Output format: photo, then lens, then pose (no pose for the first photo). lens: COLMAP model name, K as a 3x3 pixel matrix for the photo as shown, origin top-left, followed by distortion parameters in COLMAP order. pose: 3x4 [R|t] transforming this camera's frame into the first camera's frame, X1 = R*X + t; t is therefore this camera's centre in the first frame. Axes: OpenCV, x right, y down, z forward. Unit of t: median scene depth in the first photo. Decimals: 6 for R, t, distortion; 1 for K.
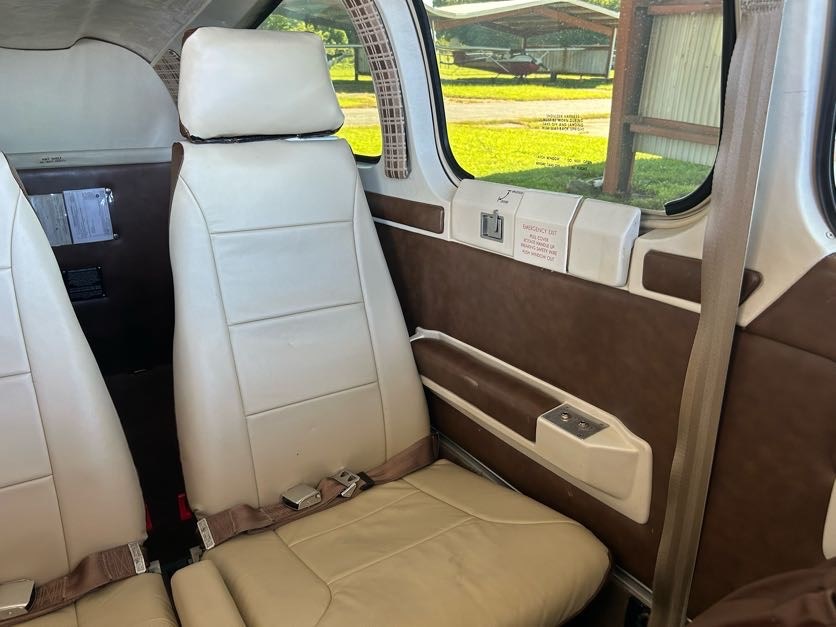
lens RADIAL K [[635.9, 0, 420.1], [0, 635.9, 309.5], [0, 0, 1]] dist [0.038128, -0.048304]
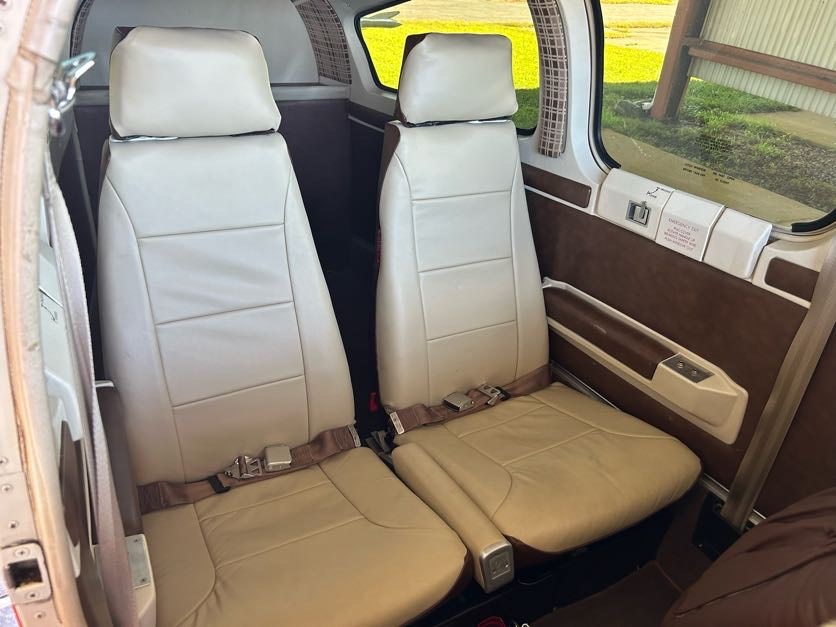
lens RADIAL K [[635.9, 0, 411.8], [0, 635.9, 317.8], [0, 0, 1]] dist [0.038128, -0.048304]
pose [[0.996607, 0.080556, -0.016886, -0.301455], [-0.076568, 0.982662, 0.168856, -0.106456], [0.030196, -0.166990, 0.985496, -0.313163]]
